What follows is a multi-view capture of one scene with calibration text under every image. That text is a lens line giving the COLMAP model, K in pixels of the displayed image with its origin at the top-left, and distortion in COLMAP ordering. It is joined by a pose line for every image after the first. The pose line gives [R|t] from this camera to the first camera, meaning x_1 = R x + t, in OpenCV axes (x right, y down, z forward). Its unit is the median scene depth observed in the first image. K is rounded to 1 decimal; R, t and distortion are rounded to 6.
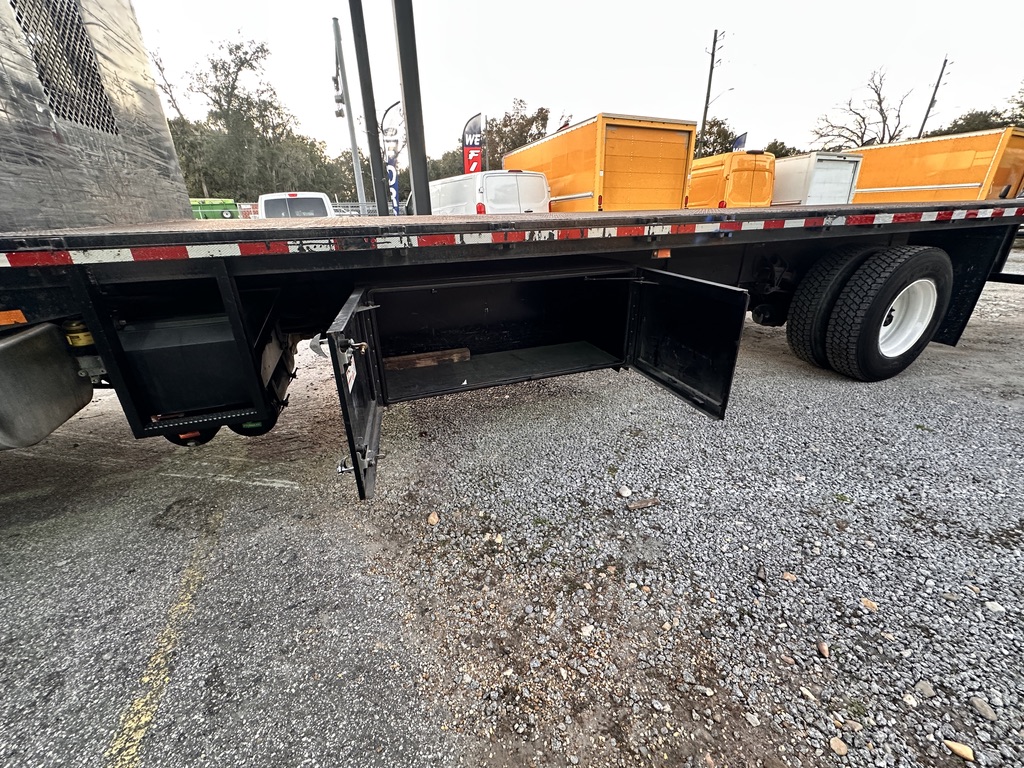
lens RADIAL K [[407.1, 0, 512.0], [0, 407.1, 384.0], [0, 0, 1]] dist [-0.002300, -0.000222]
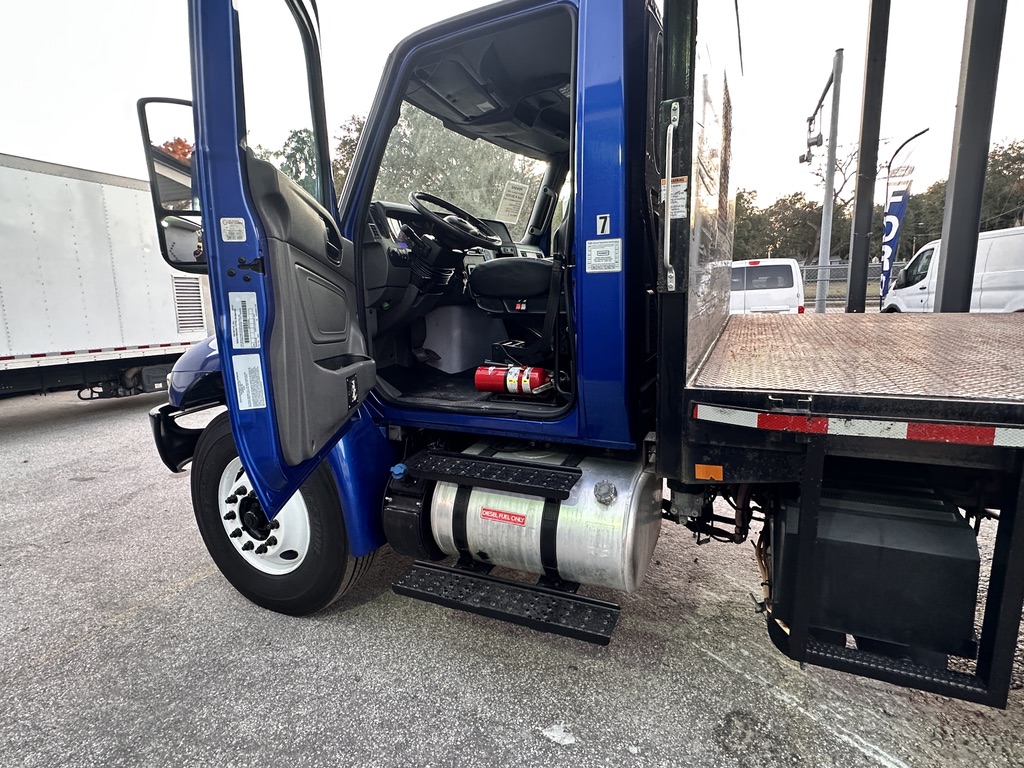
lens RADIAL K [[522.2, 0, 512.0], [0, 522.2, 384.0], [0, 0, 1]] dist [-0.000311, 0.000402]
pose [[0.703300, 0.130582, -0.698797, -0.168813], [-0.256194, 0.963489, -0.077800, -0.032422], [0.663124, 0.233745, 0.711076, -0.021465]]
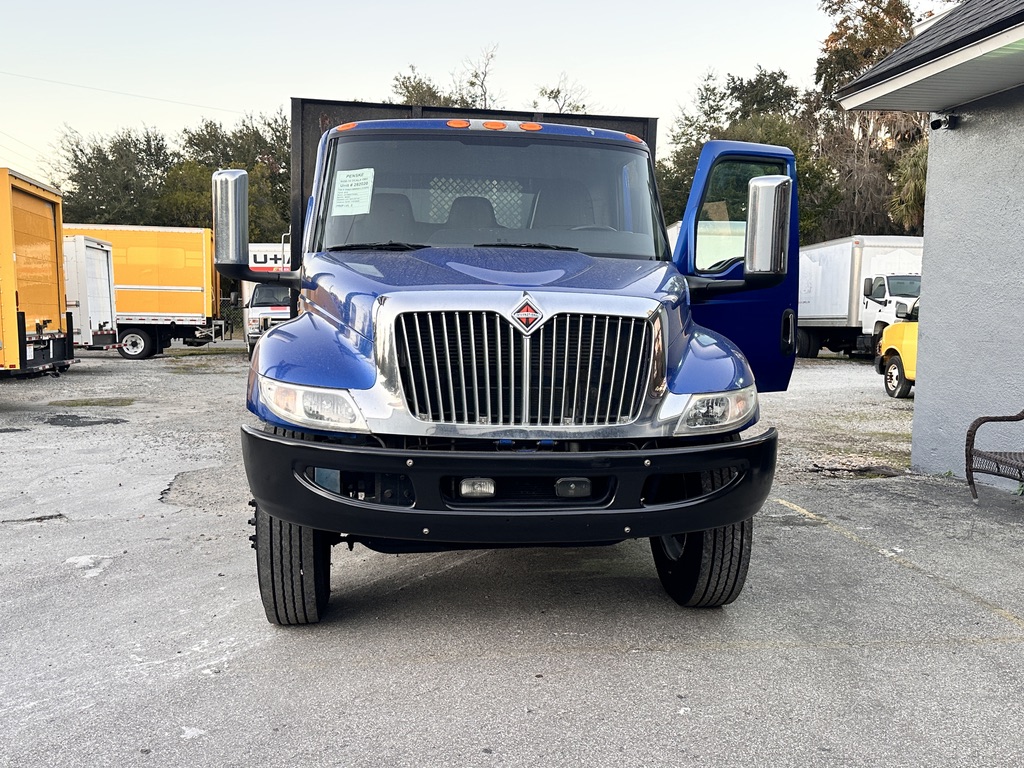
lens RADIAL K [[990.6, 0, 512.0], [0, 990.6, 384.0], [0, 0, 1]] dist [0.149878, -0.289352]
pose [[0.237174, -0.051117, 0.970121, -1.385277], [0.357945, 0.932955, -0.038351, -0.037117], [-0.903119, 0.356346, 0.239570, 0.078097]]
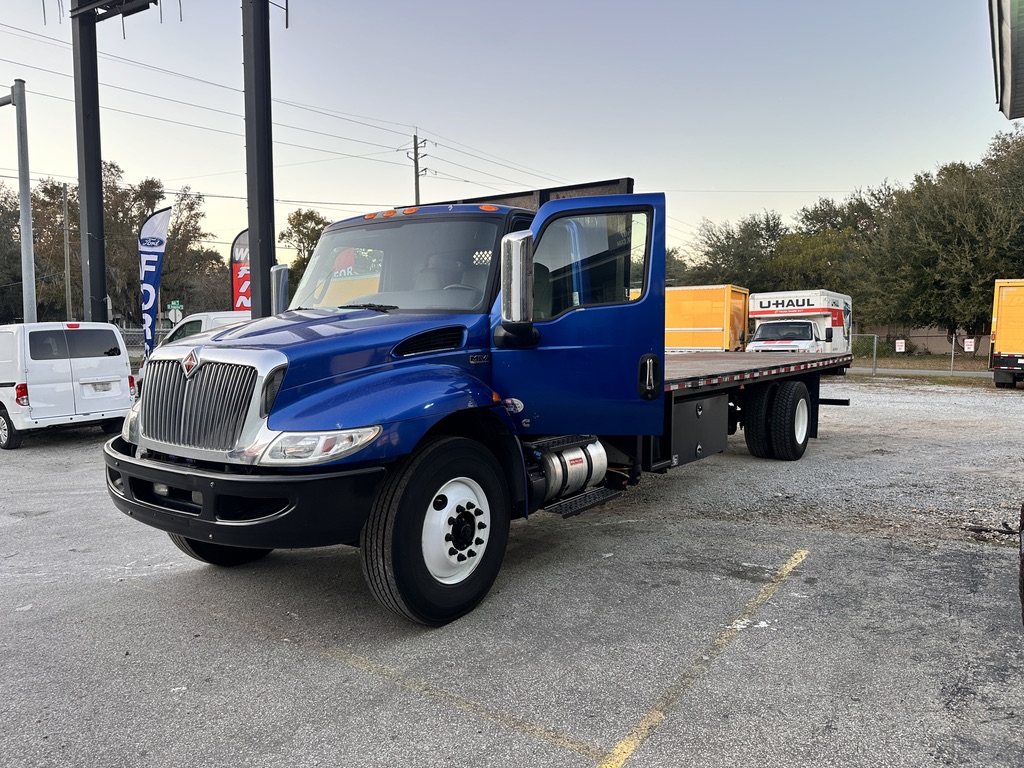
lens RADIAL K [[719.1, 0, 512.0], [0, 719.1, 384.0], [0, 0, 1]] dist [0.052516, -0.061023]
pose [[0.832199, -0.018166, 0.554179, -0.876416], [0.200443, 0.941728, -0.270131, 0.140731], [-0.516979, 0.335884, 0.787347, -0.421160]]
